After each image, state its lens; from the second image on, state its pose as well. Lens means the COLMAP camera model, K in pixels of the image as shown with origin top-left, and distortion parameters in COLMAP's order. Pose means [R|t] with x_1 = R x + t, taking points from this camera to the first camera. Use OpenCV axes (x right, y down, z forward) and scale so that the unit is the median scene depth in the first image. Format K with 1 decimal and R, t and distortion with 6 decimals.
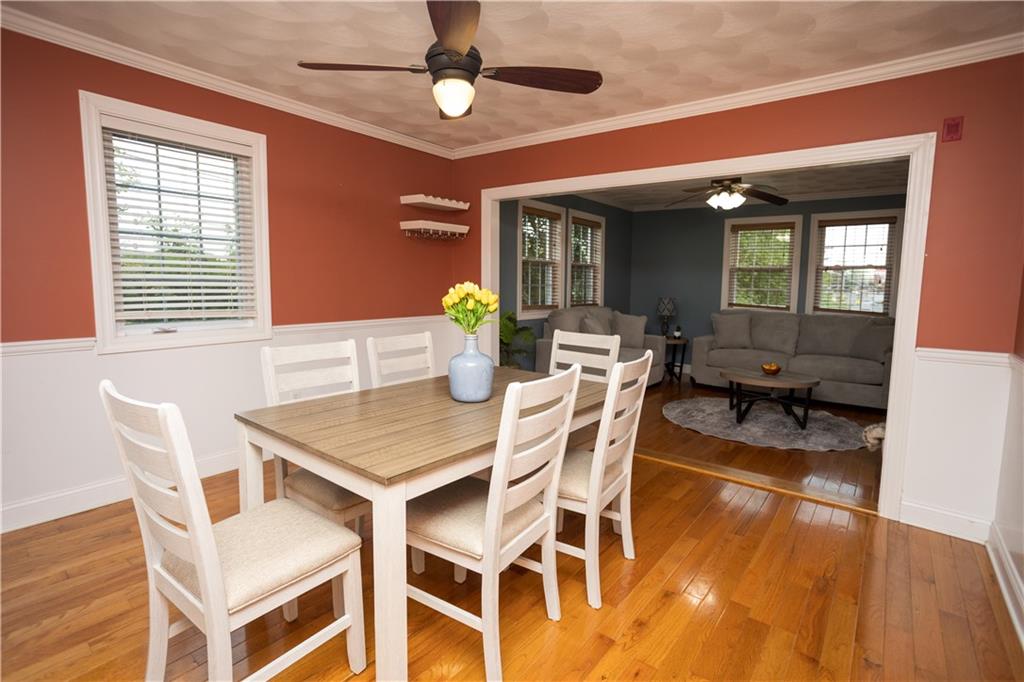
lens RADIAL K [[501.8, 0, 502.2], [0, 501.8, 333.1], [0, 0, 1]] dist [-0.047168, 0.028801]
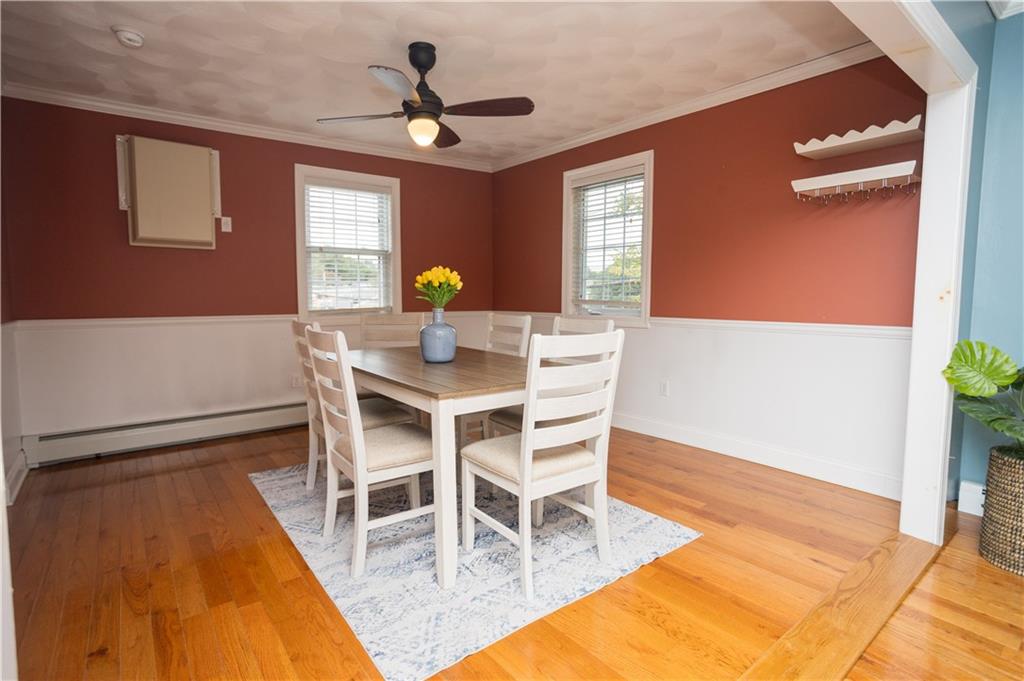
lens RADIAL K [[501.8, 0, 507.5], [0, 501.8, 335.7], [0, 0, 1]] dist [-0.047168, 0.028801]
pose [[-0.227837, 0.065942, -0.971464, 0.408525], [-0.102097, 0.990586, 0.091185, -0.023968], [0.968332, 0.119959, -0.218960, 0.532348]]
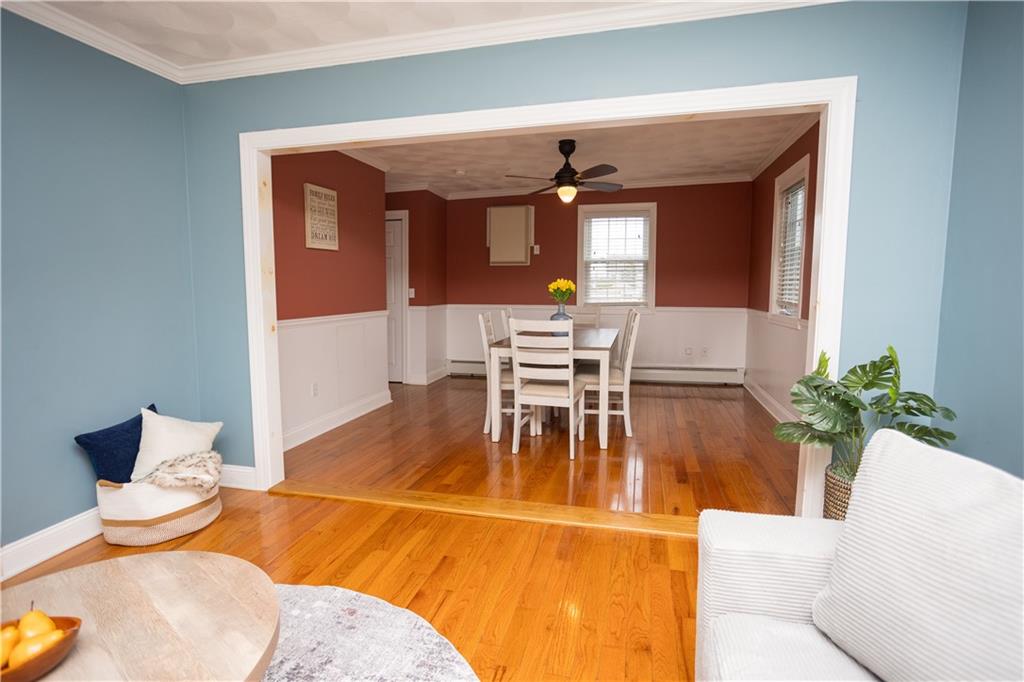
lens RADIAL K [[501.8, 0, 517.4], [0, 501.8, 332.3], [0, 0, 1]] dist [-0.047168, 0.028801]
pose [[-0.909391, 0.025691, -0.415148, 0.346126], [-0.053569, 0.982545, 0.178147, -0.086361], [0.412478, 0.184245, -0.892141, 0.994555]]
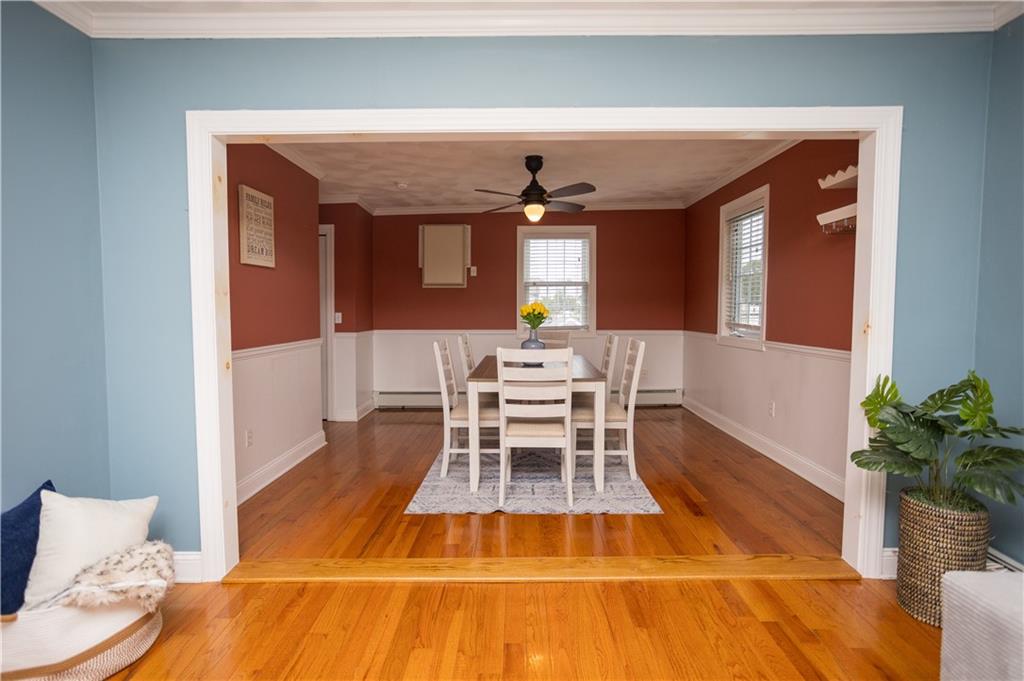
lens RADIAL K [[501.8, 0, 516.4], [0, 501.8, 335.8], [0, 0, 1]] dist [-0.047168, 0.028801]
pose [[-0.784377, 0.021815, -0.619900, 0.422673], [-0.071332, 0.989579, 0.125083, -0.075102], [0.616169, 0.142331, -0.774647, 0.879294]]
